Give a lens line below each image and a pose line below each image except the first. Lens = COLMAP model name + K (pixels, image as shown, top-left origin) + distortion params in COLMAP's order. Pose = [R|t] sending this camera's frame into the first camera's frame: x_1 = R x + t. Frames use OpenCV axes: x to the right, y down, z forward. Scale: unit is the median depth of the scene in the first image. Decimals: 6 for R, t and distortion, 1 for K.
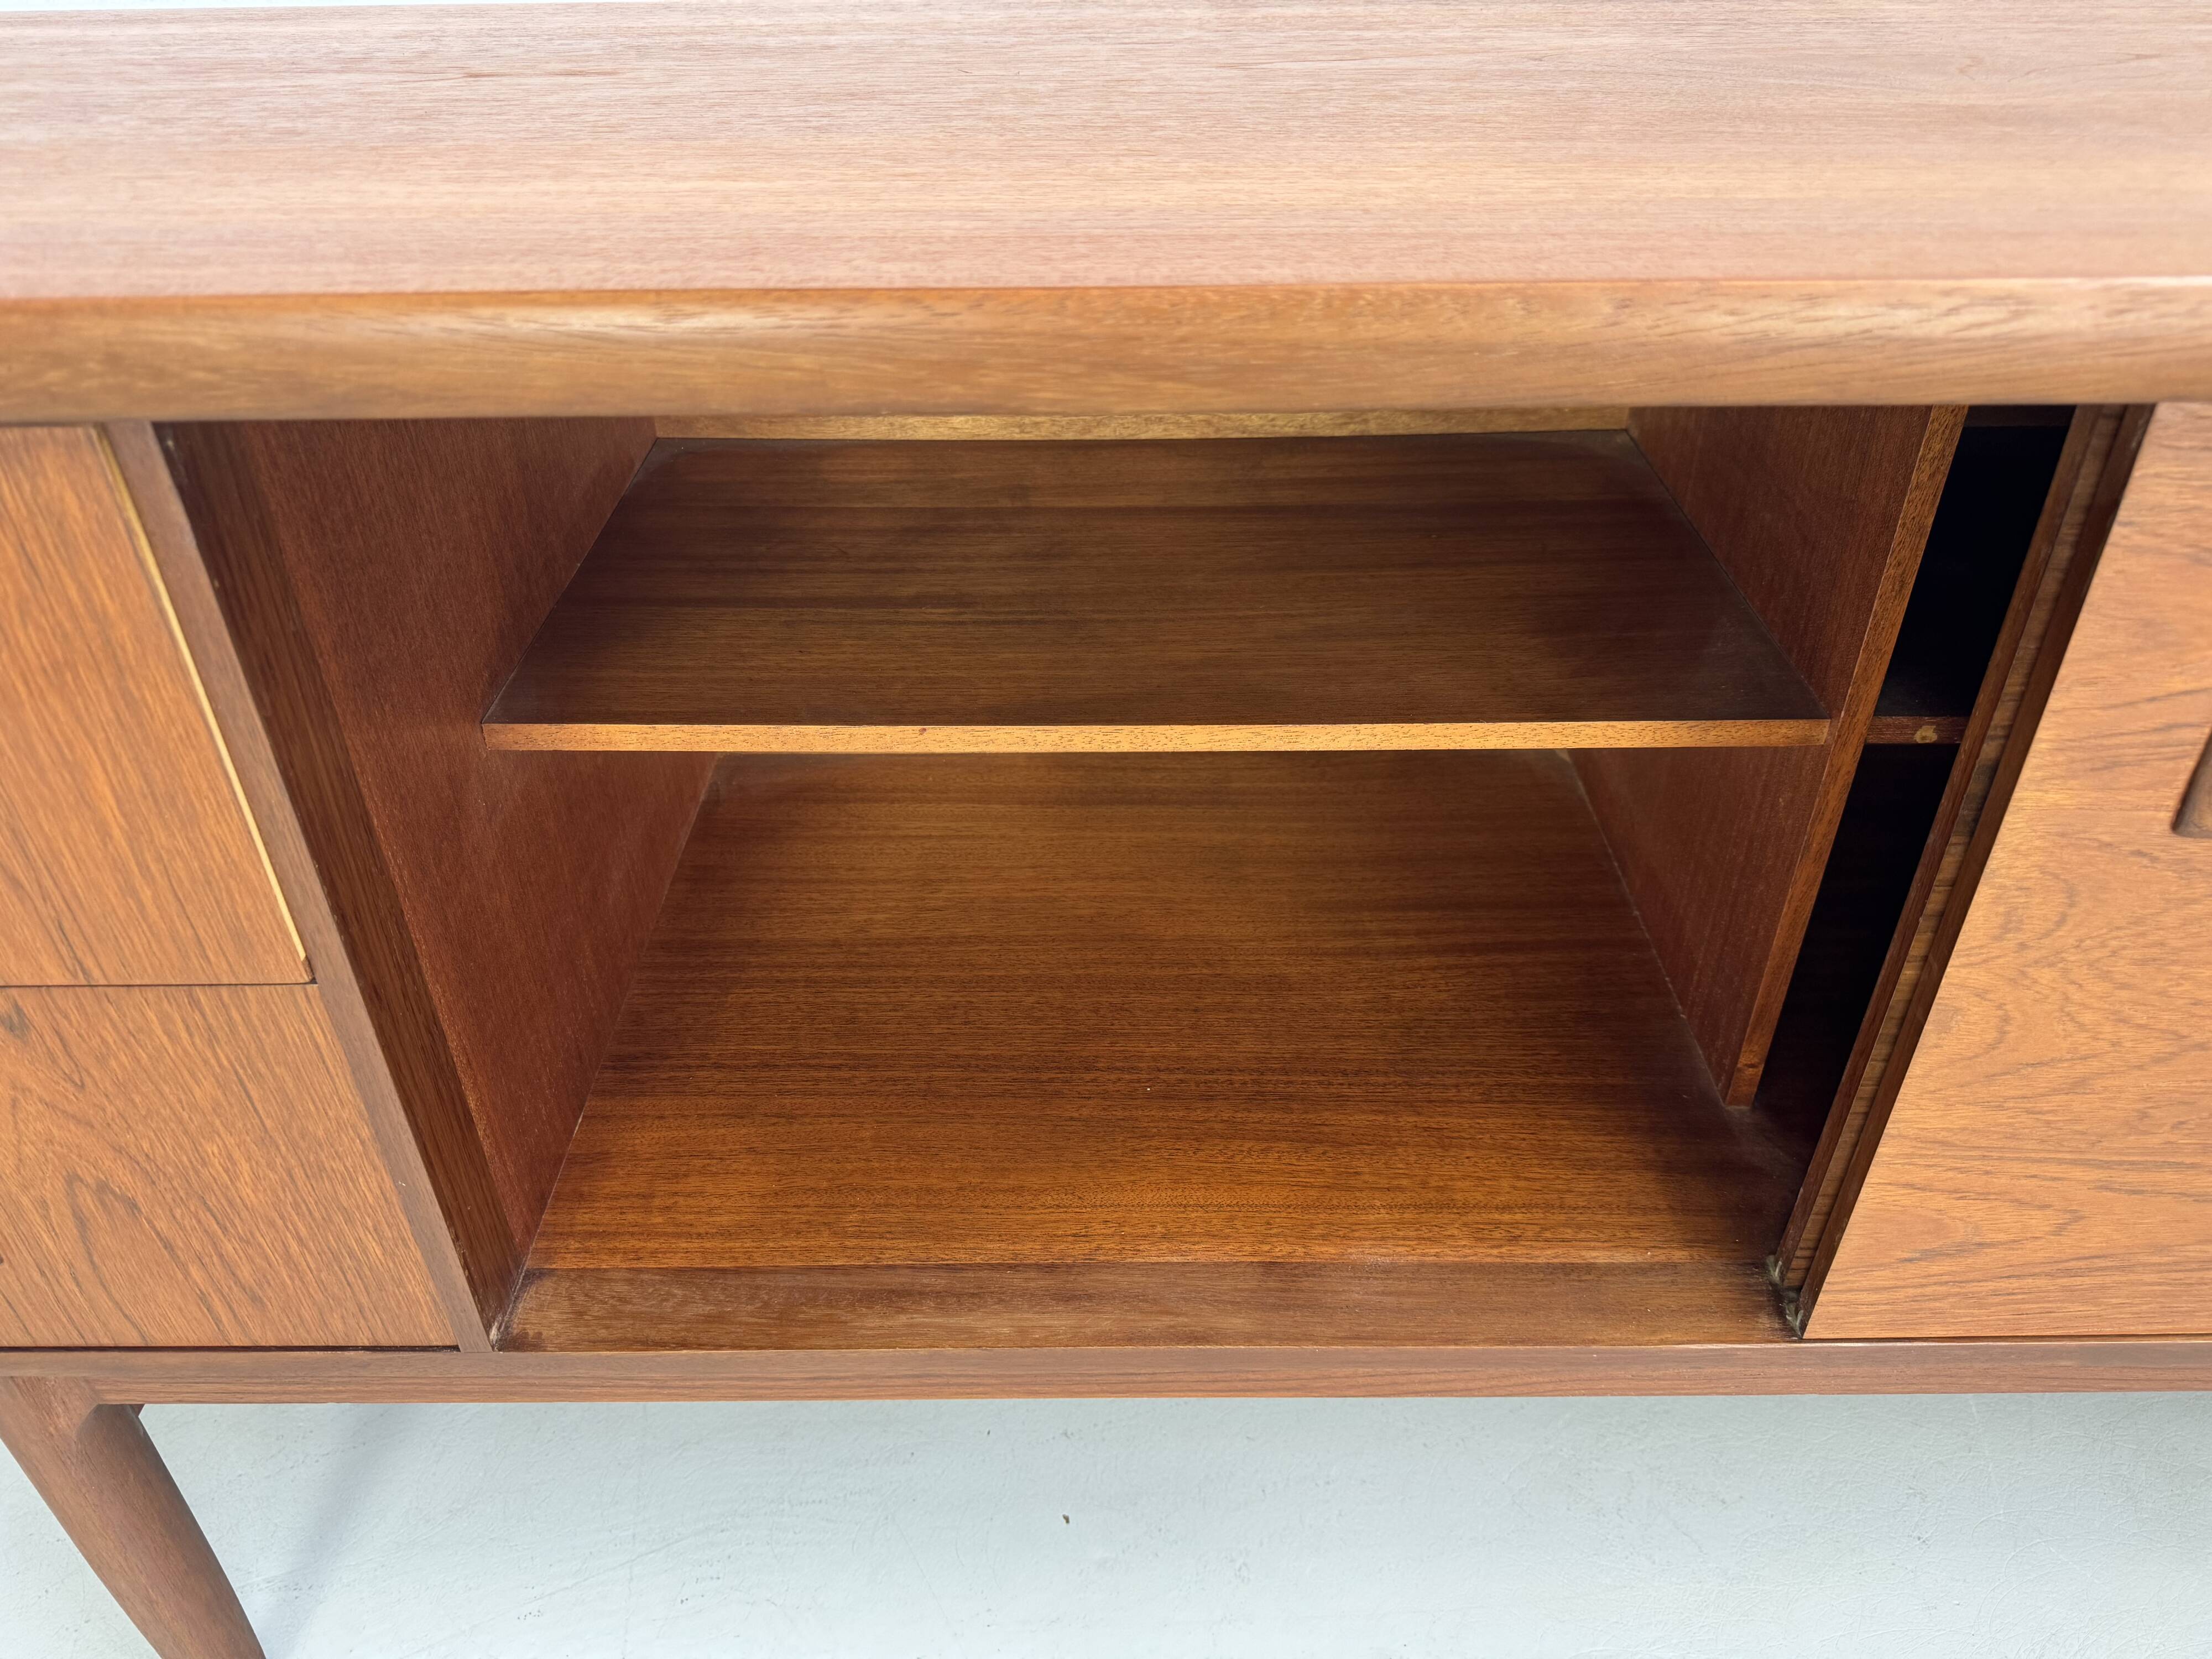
lens RADIAL K [[1584.0, 0, 1106.0], [0, 1584.0, 829.5], [0, 0, 1]] dist [0.088956, -0.133950]
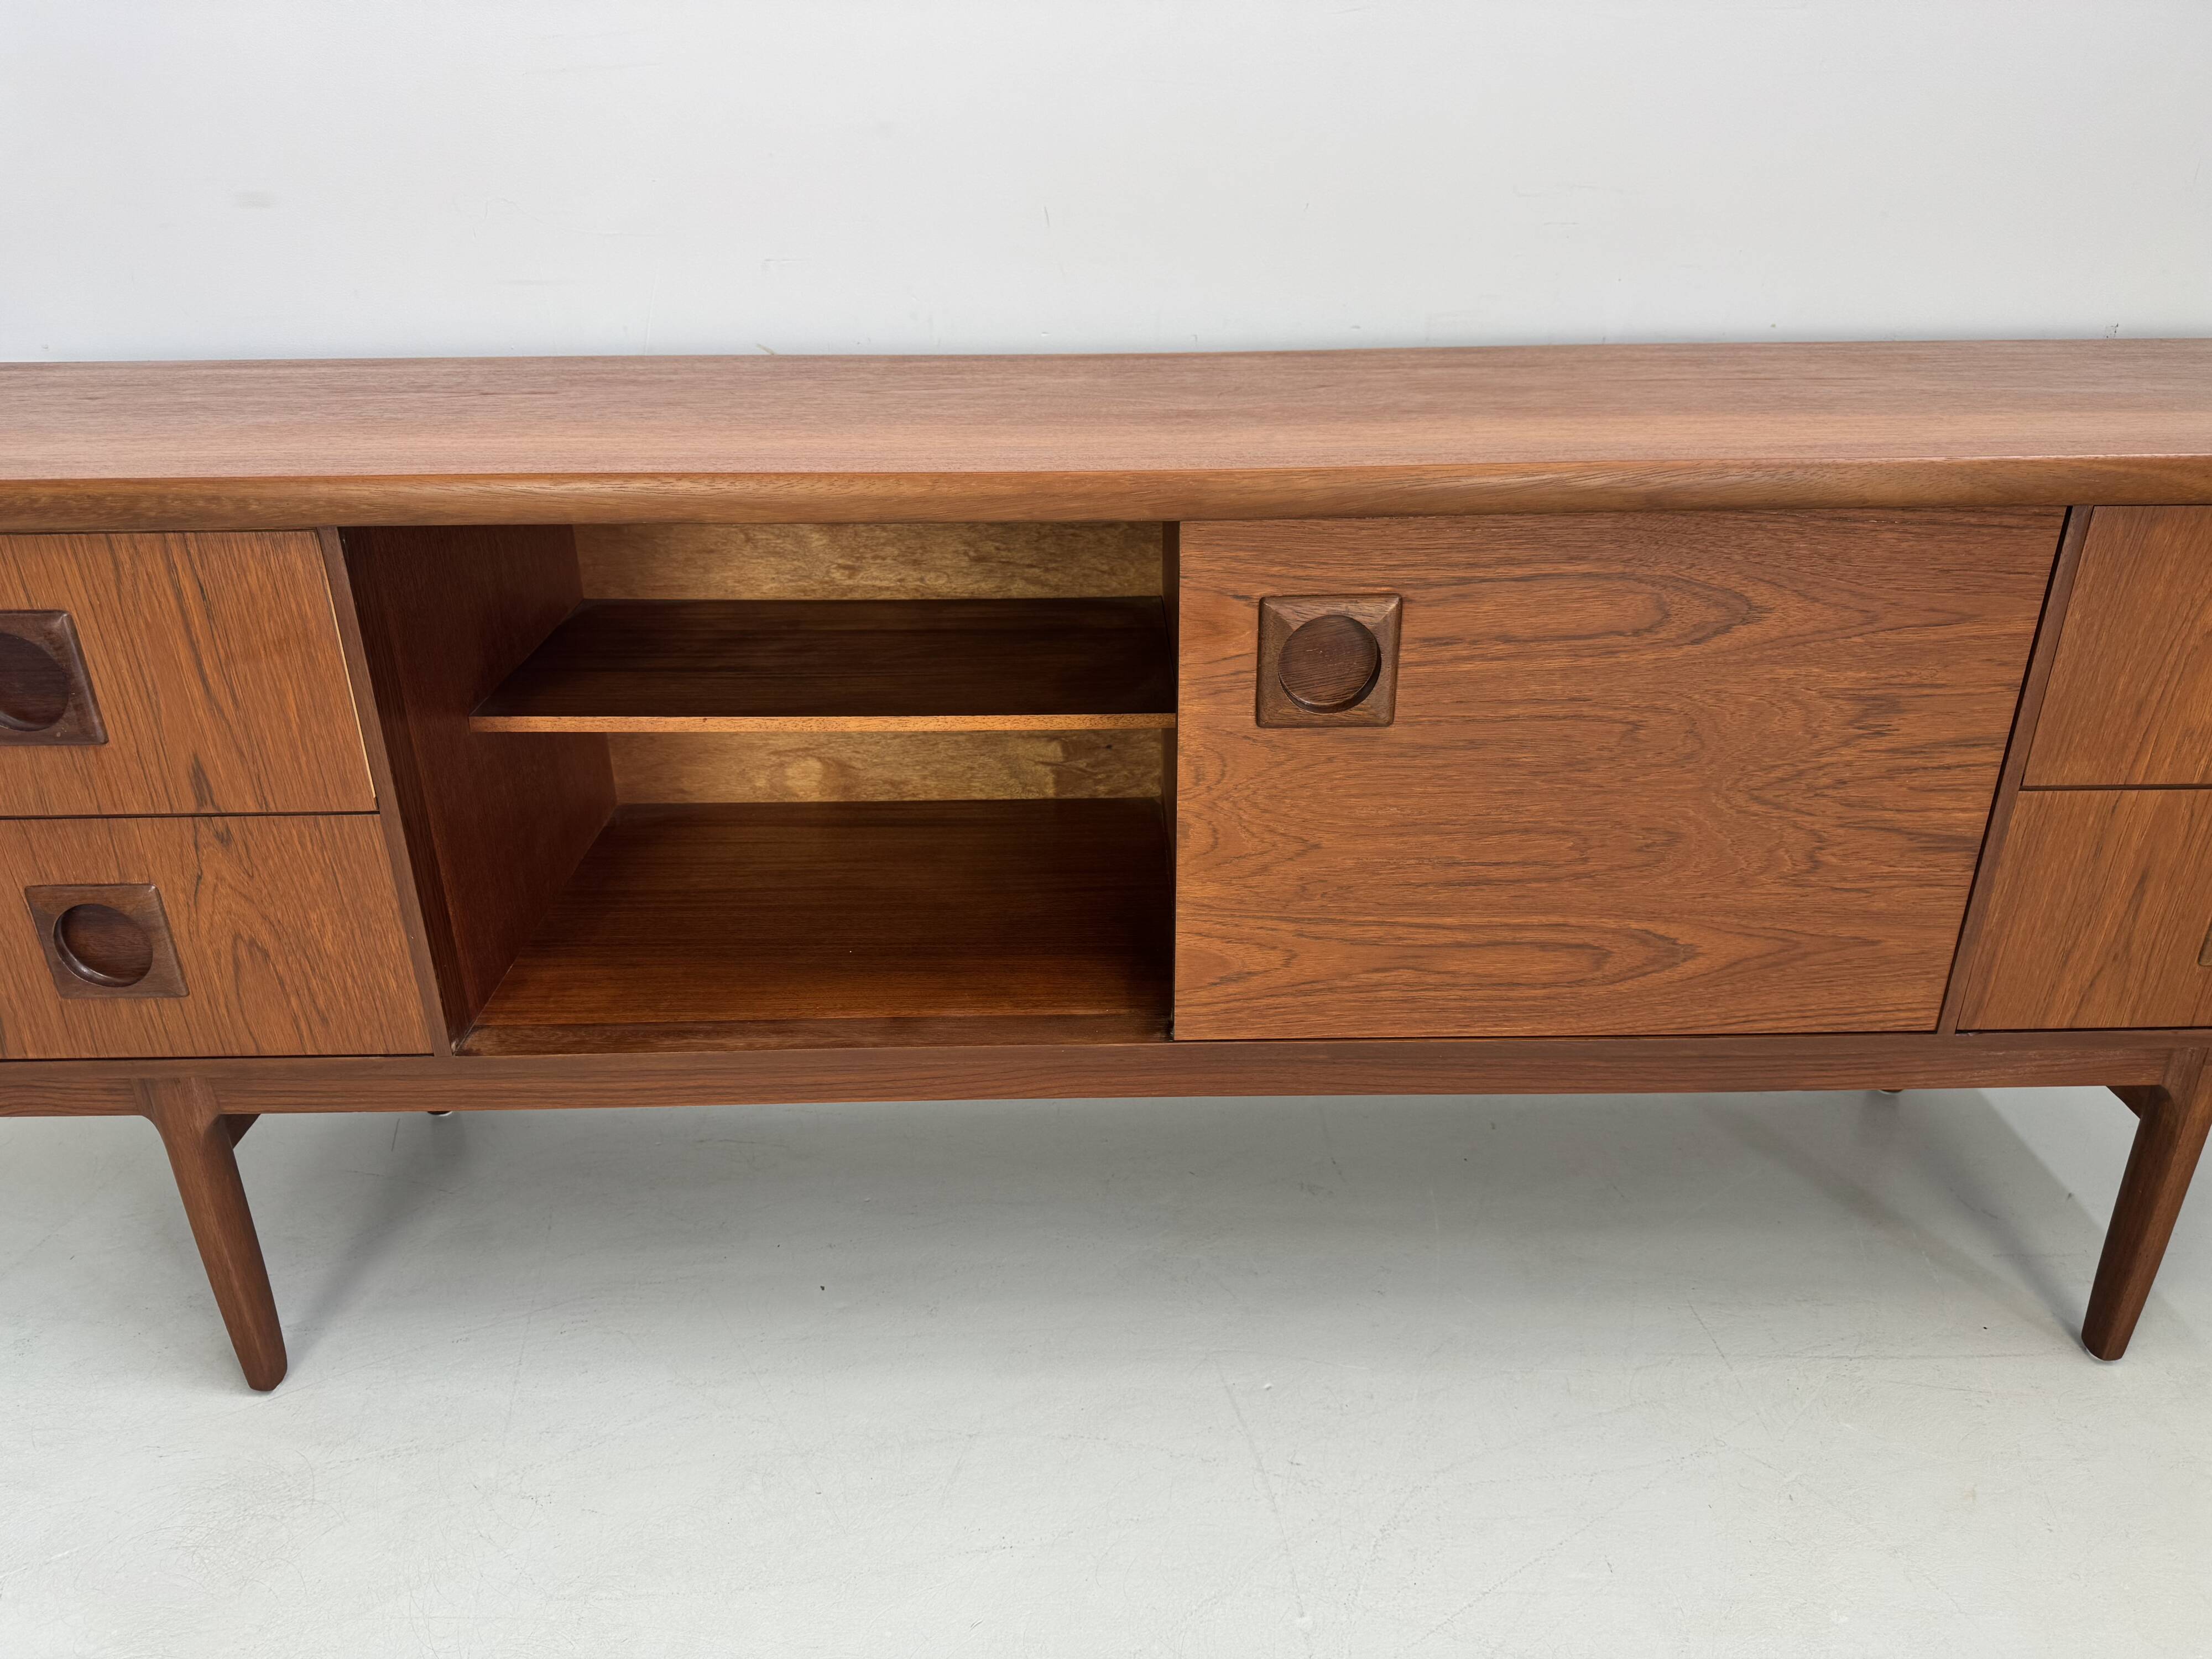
lens RADIAL K [[1573.0, 0, 1106.0], [0, 1573.0, 829.5], [0, 0, 1]] dist [0.171043, -0.348367]
pose [[0.999908, -0.004588, 0.012765, 0.344553], [0.006750, 0.984570, -0.174860, 0.409878], [-0.011766, 0.174930, 0.984511, -0.862944]]
